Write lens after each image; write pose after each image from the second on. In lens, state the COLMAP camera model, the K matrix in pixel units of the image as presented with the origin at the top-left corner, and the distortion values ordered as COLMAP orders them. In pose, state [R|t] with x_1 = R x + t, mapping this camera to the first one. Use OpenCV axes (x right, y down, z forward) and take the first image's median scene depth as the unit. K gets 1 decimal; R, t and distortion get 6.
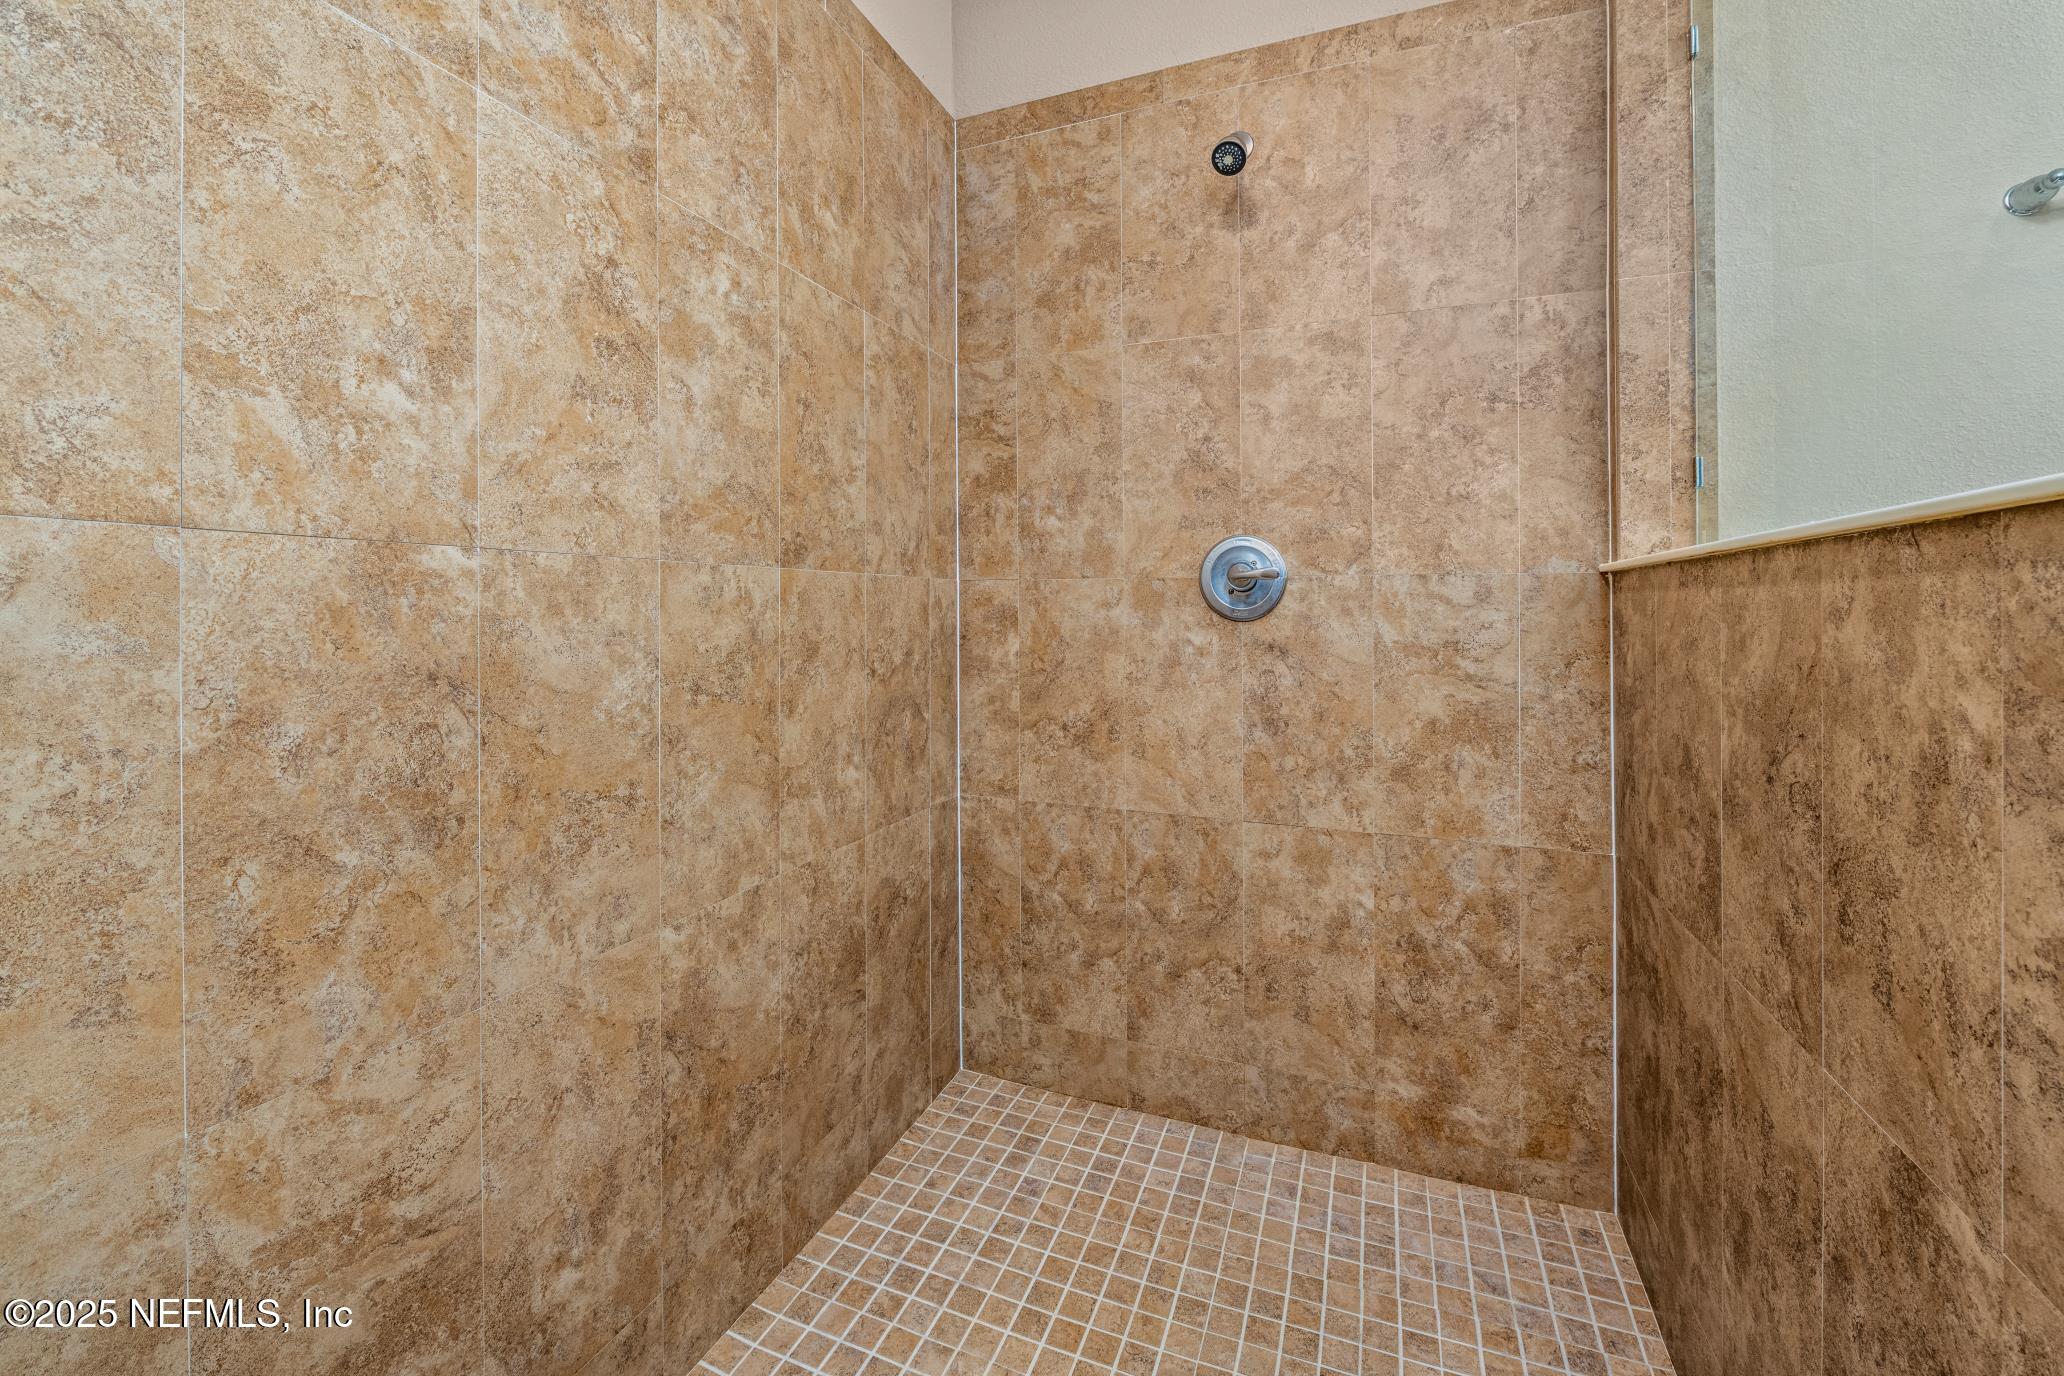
lens RADIAL K [[844.3, 0, 1032.2], [0, 844.3, 617.9], [0, 0, 1]] dist [-0.010225, -0.000184]
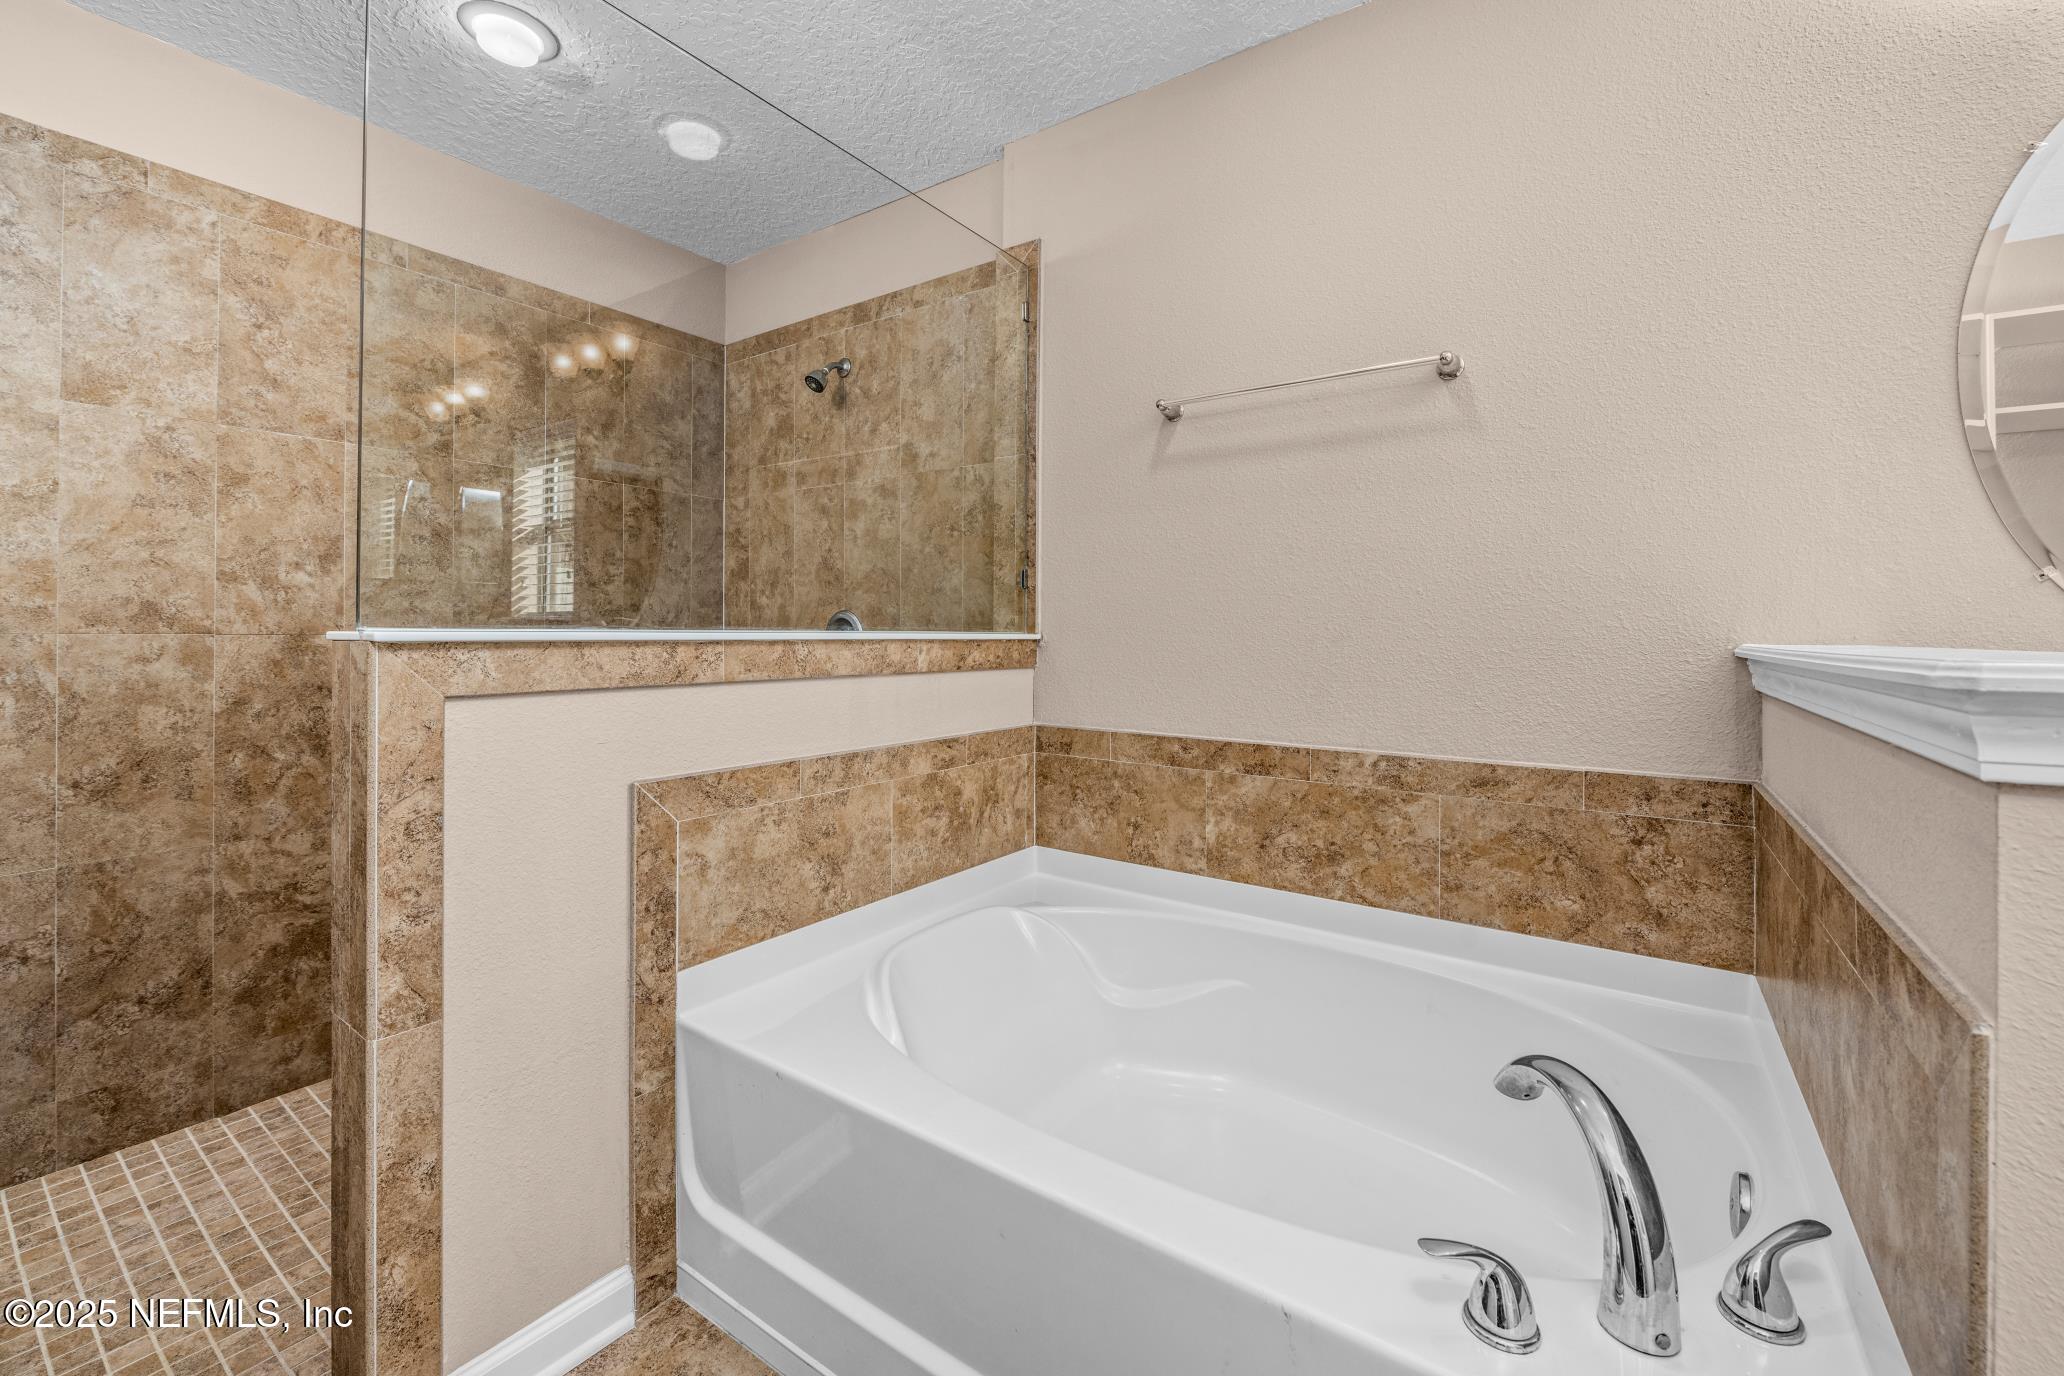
lens RADIAL K [[840.1, 0, 1034.2], [0, 840.1, 639.7], [0, 0, 1]] dist [-0.010432, 0.000008]
pose [[0.974311, 0.008491, -0.225047, 1.572444], [-0.008993, 0.999959, -0.001207, -0.072948], [0.225028, 0.003200, 0.974347, -0.767558]]
